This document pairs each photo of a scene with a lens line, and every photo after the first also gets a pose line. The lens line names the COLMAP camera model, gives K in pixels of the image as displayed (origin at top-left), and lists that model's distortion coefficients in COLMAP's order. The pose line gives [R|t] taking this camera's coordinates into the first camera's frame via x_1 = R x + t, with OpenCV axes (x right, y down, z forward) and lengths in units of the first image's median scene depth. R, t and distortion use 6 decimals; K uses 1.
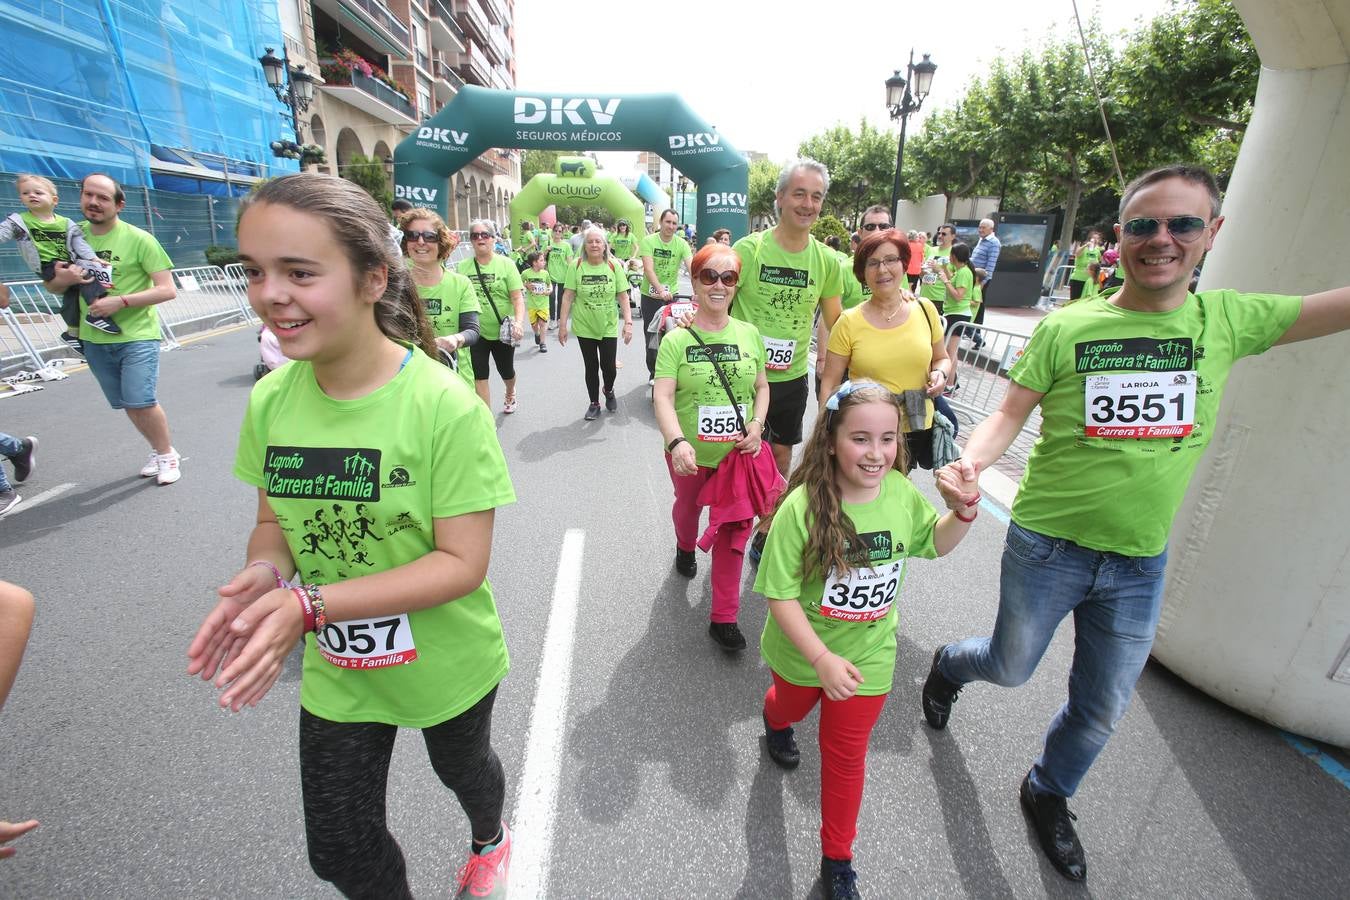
lens RADIAL K [[611.5, 0, 674.8], [0, 611.5, 451.9], [0, 0, 1]] dist [-0.068582, 0.025304]
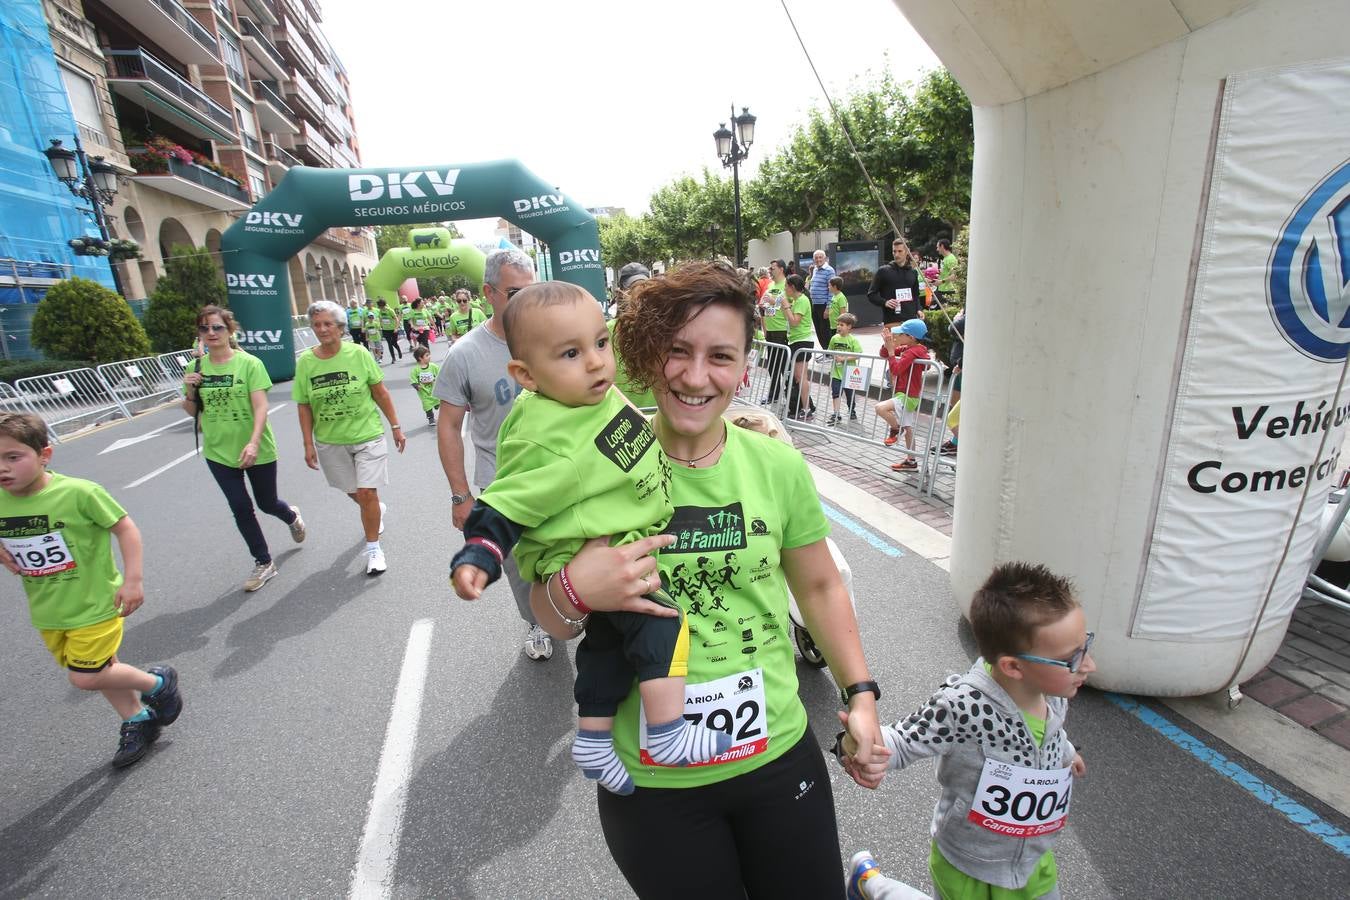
lens RADIAL K [[611.5, 0, 674.8], [0, 611.5, 451.9], [0, 0, 1]] dist [-0.068582, 0.025304]
pose [[0.975273, -0.142595, 0.168850, 0.022410], [0.155621, 0.985573, -0.066537, -0.001232], [-0.156926, 0.091168, 0.983393, 0.003211]]
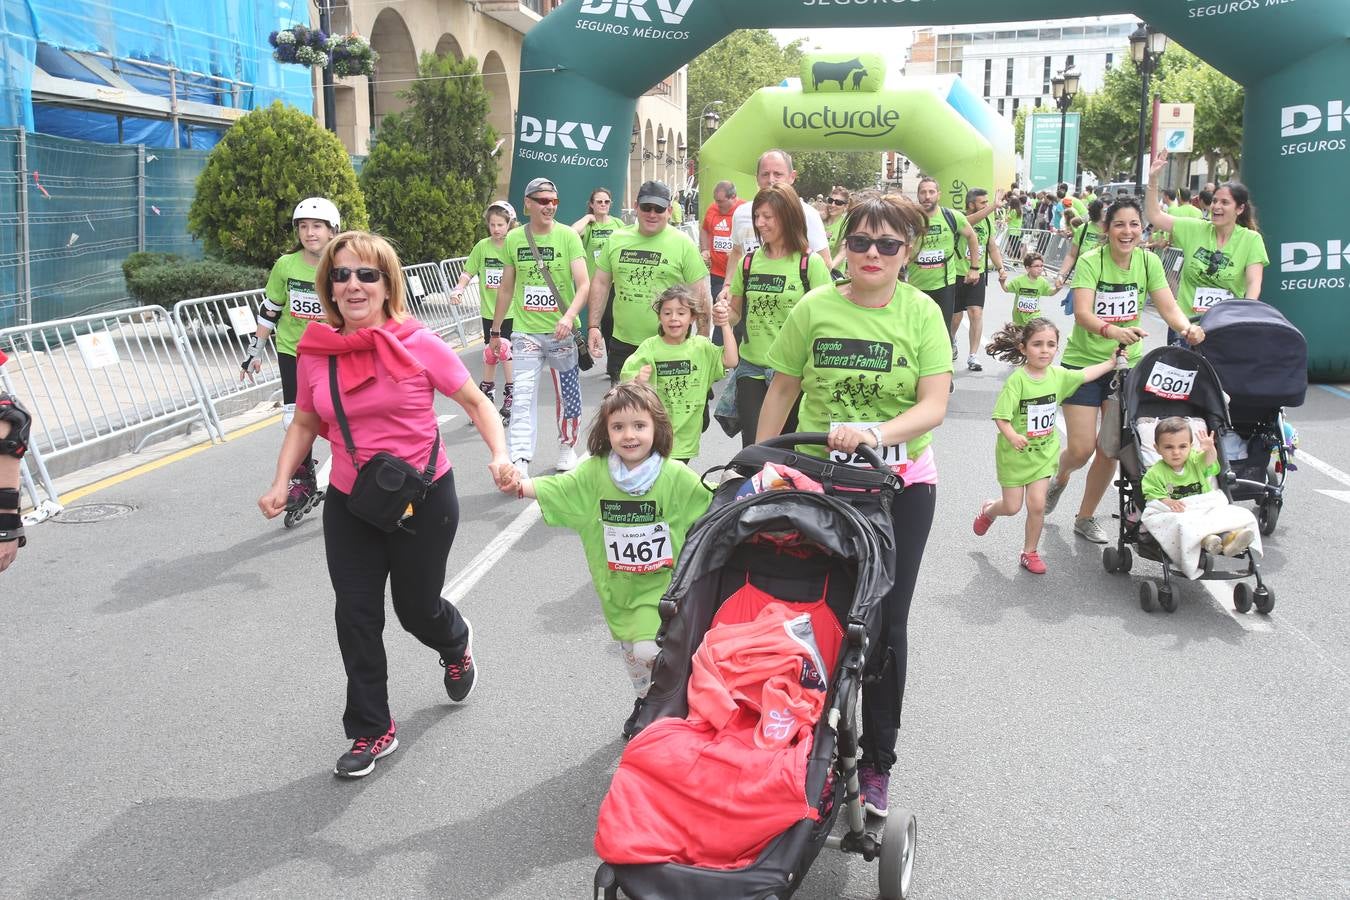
lens RADIAL K [[1273.9, 0, 672.6], [0, 1273.9, 449.8], [0, 0, 1]] dist [-0.025337, 0.130097]
pose [[0.974468, 0.012633, -0.224171, -0.143715], [-0.047213, 0.987622, -0.149578, -0.063730], [0.219507, 0.156343, 0.963002, 0.148757]]
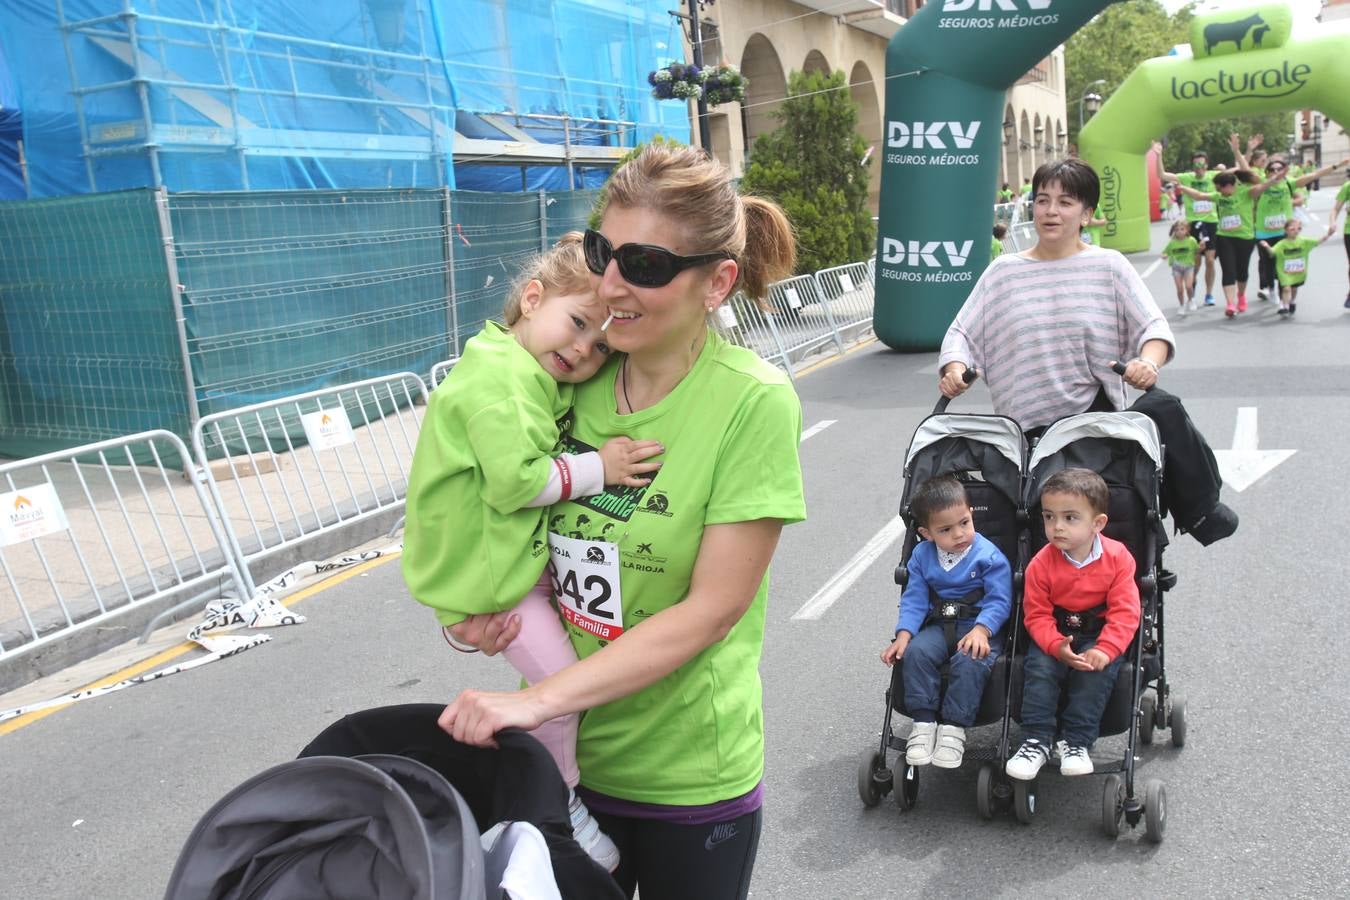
lens RADIAL K [[1273.9, 0, 672.6], [0, 1273.9, 449.8], [0, 0, 1]] dist [-0.025337, 0.130097]
pose [[0.864178, -0.029808, -0.502303, -0.136280], [-0.048548, 0.988648, -0.142193, -0.058612], [0.500840, 0.147266, 0.852920, 0.137829]]
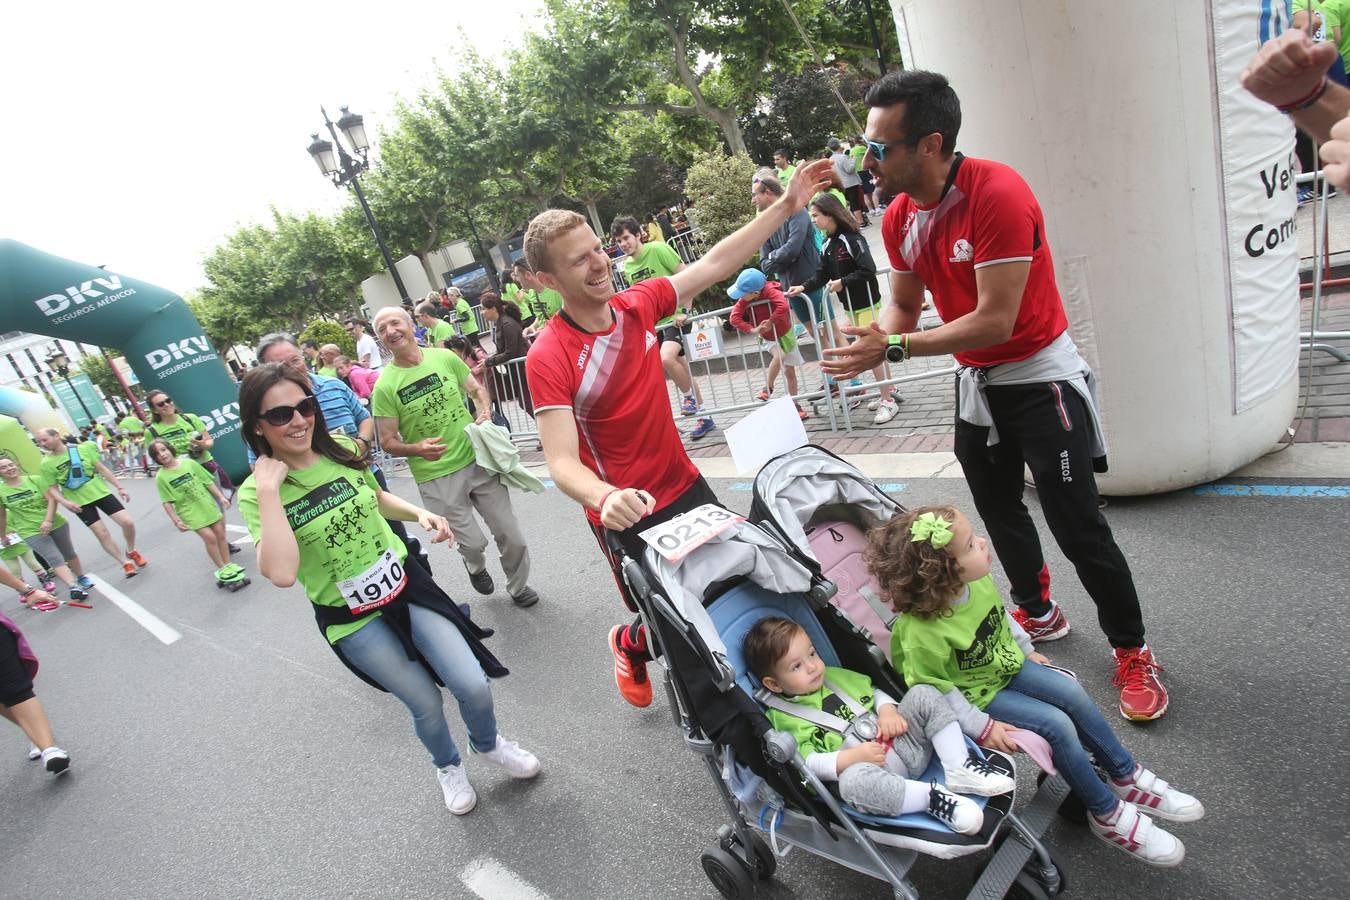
lens RADIAL K [[732.3, 0, 677.7], [0, 732.3, 452.4], [0, 0, 1]] dist [-0.069348, 0.041384]
pose [[0.672899, -0.459834, 0.579448, -0.061239], [0.544524, 0.838105, 0.032754, -0.025689], [-0.500699, 0.293483, 0.814351, 0.058304]]
